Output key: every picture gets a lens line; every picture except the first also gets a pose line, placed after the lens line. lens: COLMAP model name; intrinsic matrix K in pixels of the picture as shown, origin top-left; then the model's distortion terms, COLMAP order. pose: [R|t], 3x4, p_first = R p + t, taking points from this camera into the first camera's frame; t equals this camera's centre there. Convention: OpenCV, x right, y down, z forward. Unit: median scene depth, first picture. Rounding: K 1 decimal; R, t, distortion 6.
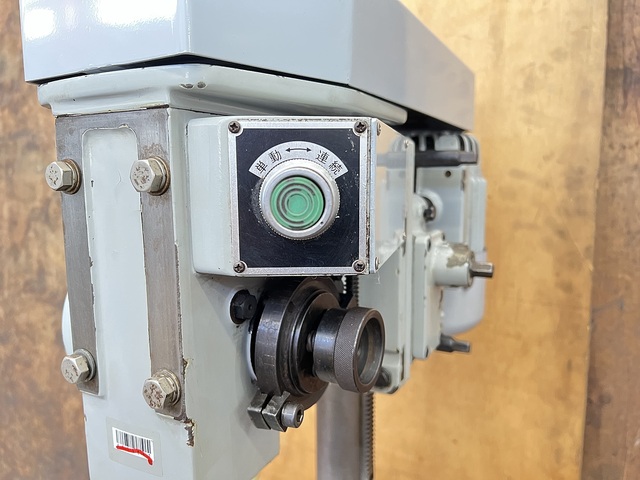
lens RADIAL K [[500.2, 0, 324.8], [0, 500.2, 239.6], [0, 0, 1]] dist [0.040436, -0.060800]
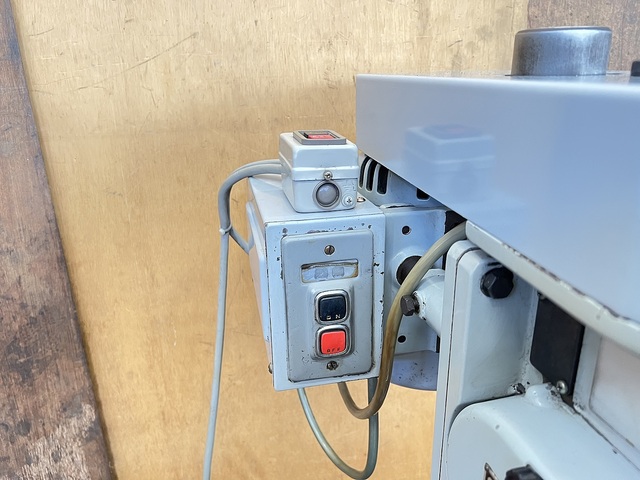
lens RADIAL K [[500.2, 0, 324.3], [0, 500.2, 238.3], [0, 0, 1]] dist [0.040436, -0.060800]
pose [[0.759765, -0.223984, 0.610400, -0.435623], [0.100498, 0.967964, 0.230100, -0.239686], [-0.642384, -0.113478, 0.757935, 0.423646]]
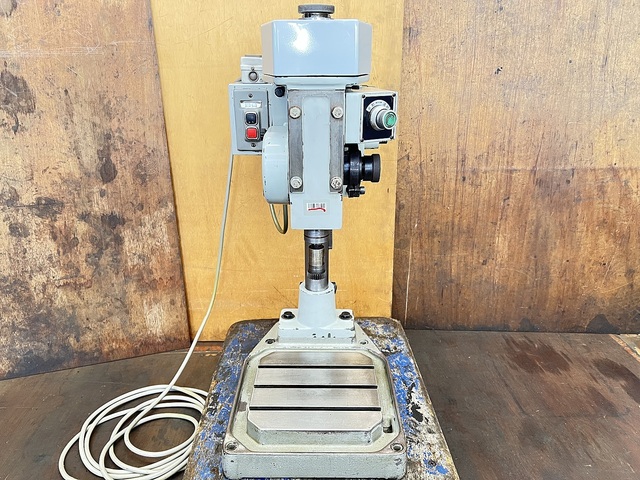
lens RADIAL K [[500.2, 0, 326.3], [0, 500.2, 237.5], [0, 0, 1]] dist [0.040436, -0.060800]
pose [[0.876874, -0.158094, 0.453981, -0.639653], [0.057186, 0.971975, 0.228023, -0.028059], [-0.477308, -0.173986, 0.861340, -0.590677]]
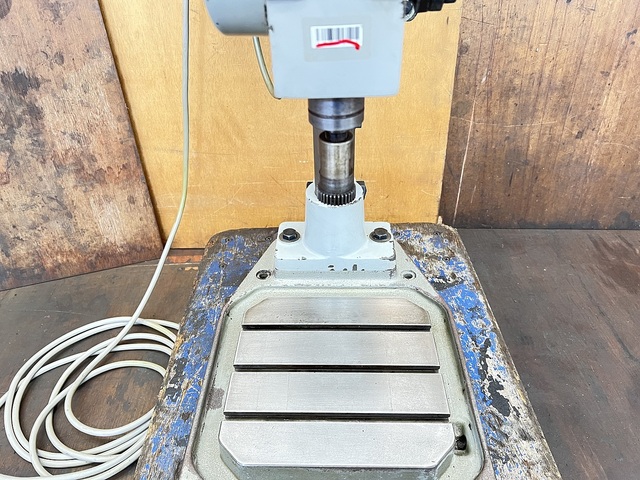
lens RADIAL K [[500.2, 0, 317.9], [0, 500.2, 243.8], [0, 0, 1]] dist [0.040436, -0.060800]
pose [[0.891250, -0.287397, 0.350824, -0.366608], [0.085075, 0.865786, 0.493129, 0.094364], [-0.445462, -0.409655, 0.796082, -0.032116]]
